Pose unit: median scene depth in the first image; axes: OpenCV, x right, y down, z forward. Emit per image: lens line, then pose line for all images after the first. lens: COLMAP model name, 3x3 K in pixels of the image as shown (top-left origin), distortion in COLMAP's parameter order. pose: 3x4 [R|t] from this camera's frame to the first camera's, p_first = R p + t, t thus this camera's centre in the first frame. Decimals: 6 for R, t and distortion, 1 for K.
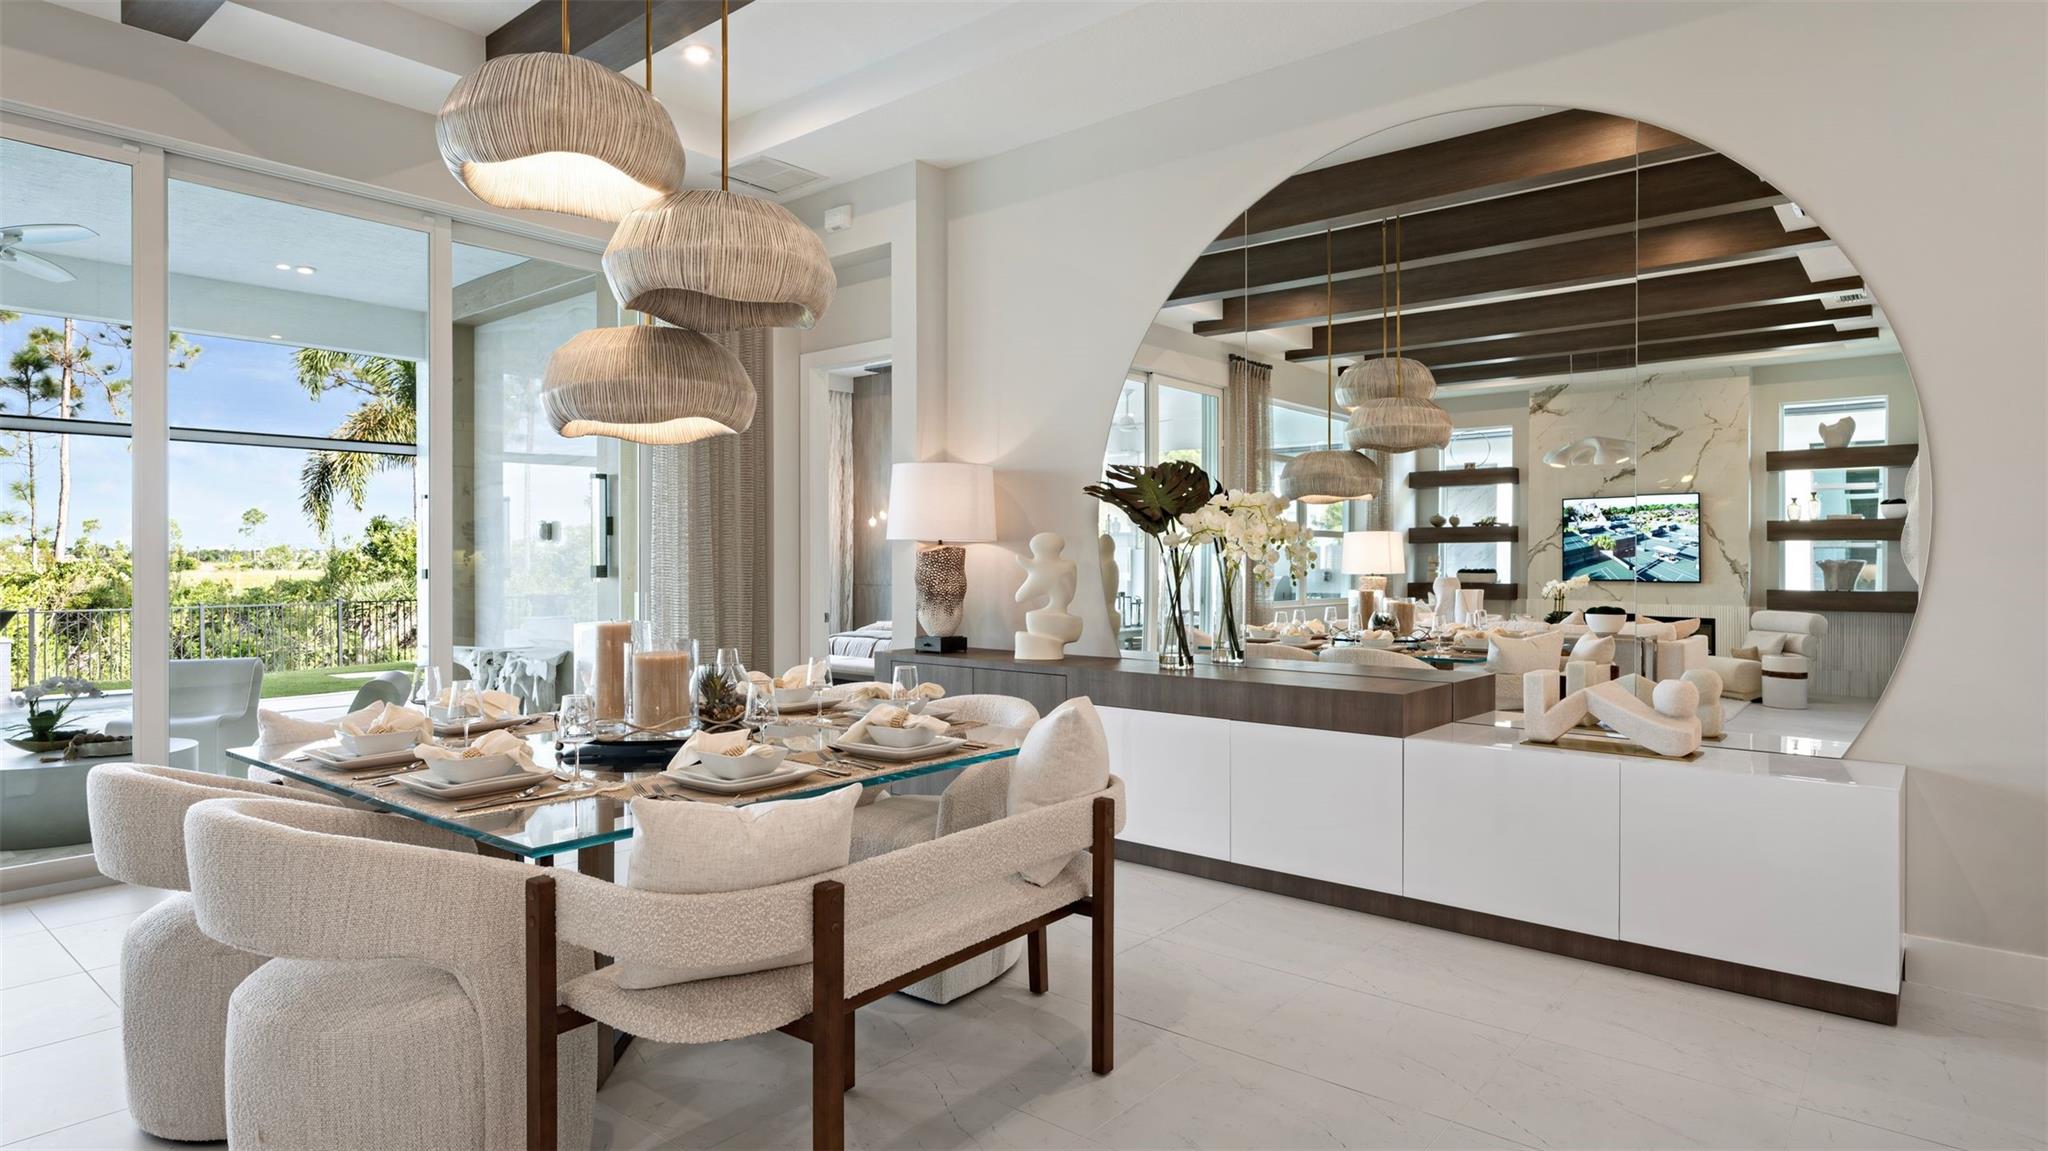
lens RADIAL K [[1090.7, 0, 1032.2], [0, 1090.7, 555.7], [0, 0, 1]] dist [-0.015898, -0.000148]
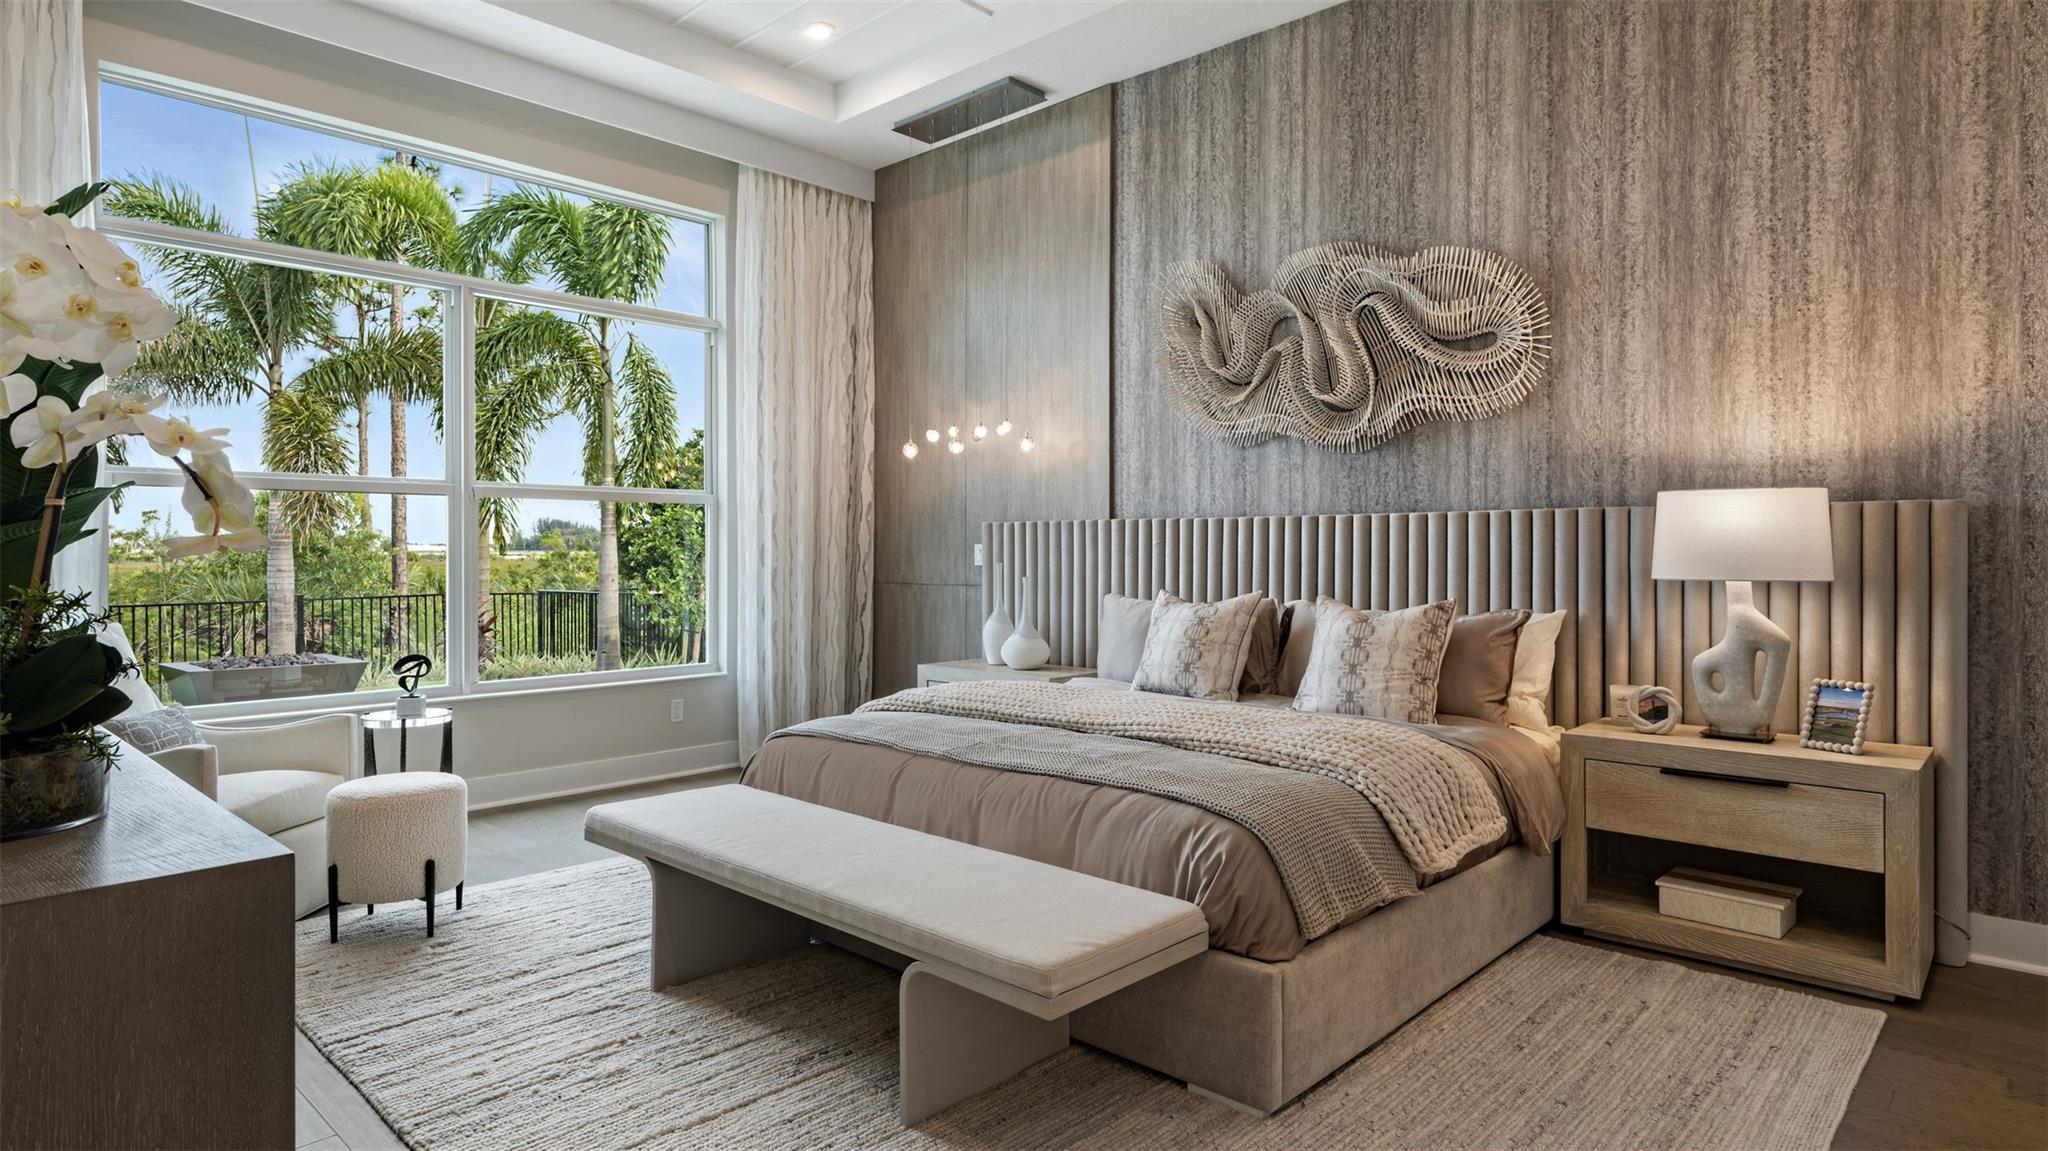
lens RADIAL K [[1120.7, 0, 1015.5], [0, 1120.7, 550.1], [0, 0, 1]] dist [0.001117, 0.000985]
pose [[0.999129, 0.001397, -0.041708, -0.077917], [-0.001395, 0.999999, 0.000062, 0.011544], [0.041708, -0.000004, 0.999130, 0.490178]]
